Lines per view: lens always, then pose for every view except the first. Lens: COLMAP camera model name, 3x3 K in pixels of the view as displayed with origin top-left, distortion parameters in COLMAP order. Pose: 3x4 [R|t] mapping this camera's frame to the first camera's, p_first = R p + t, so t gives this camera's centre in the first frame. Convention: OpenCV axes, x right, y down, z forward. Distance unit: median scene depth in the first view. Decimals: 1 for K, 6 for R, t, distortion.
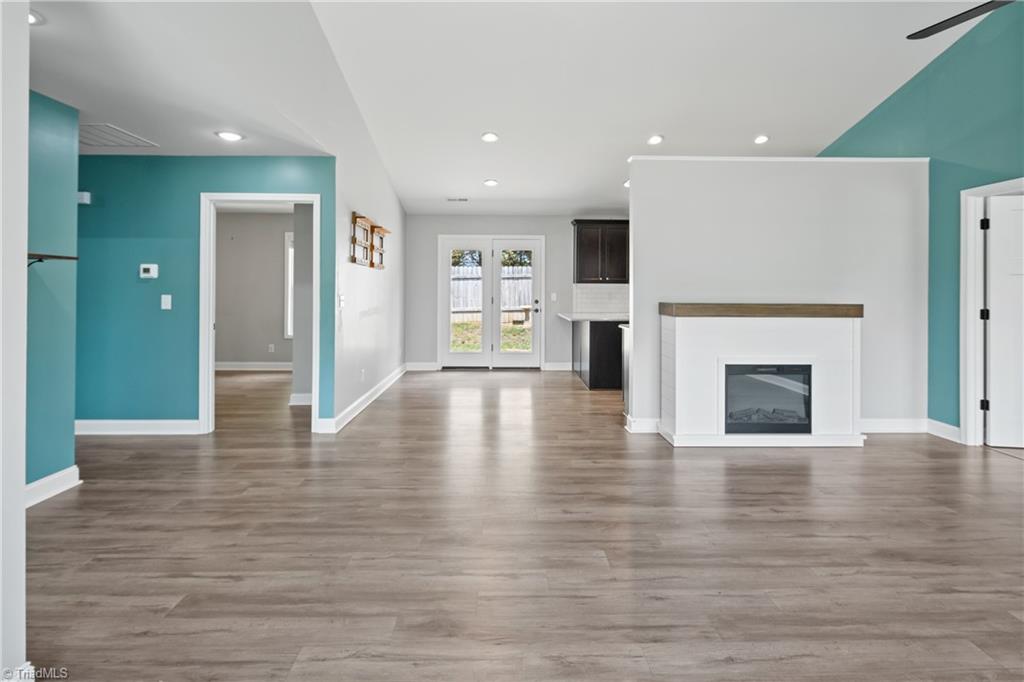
lens RADIAL K [[500.1, 0, 507.2], [0, 500.1, 286.0], [0, 0, 1]] dist [-0.000852, -0.001588]
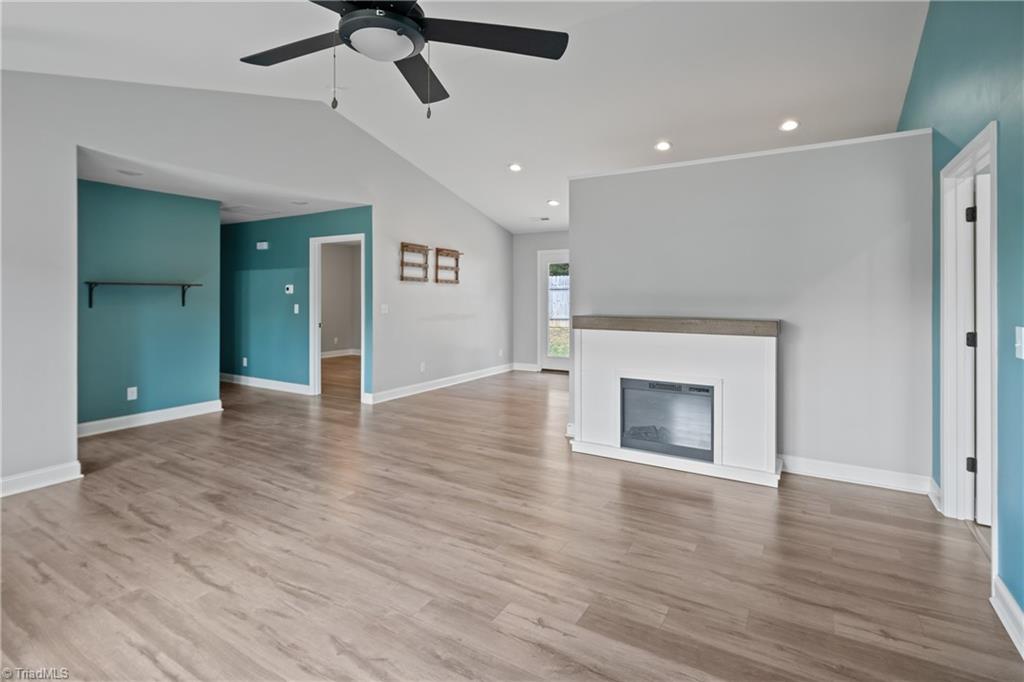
lens RADIAL K [[500.1, 0, 507.2], [0, 500.1, 286.0], [0, 0, 1]] dist [-0.000852, -0.001588]
pose [[0.843010, -0.012970, -0.537741, 0.771178], [0.005716, 0.999869, -0.015156, -0.012753], [0.537867, 0.009703, 0.842974, 0.029423]]
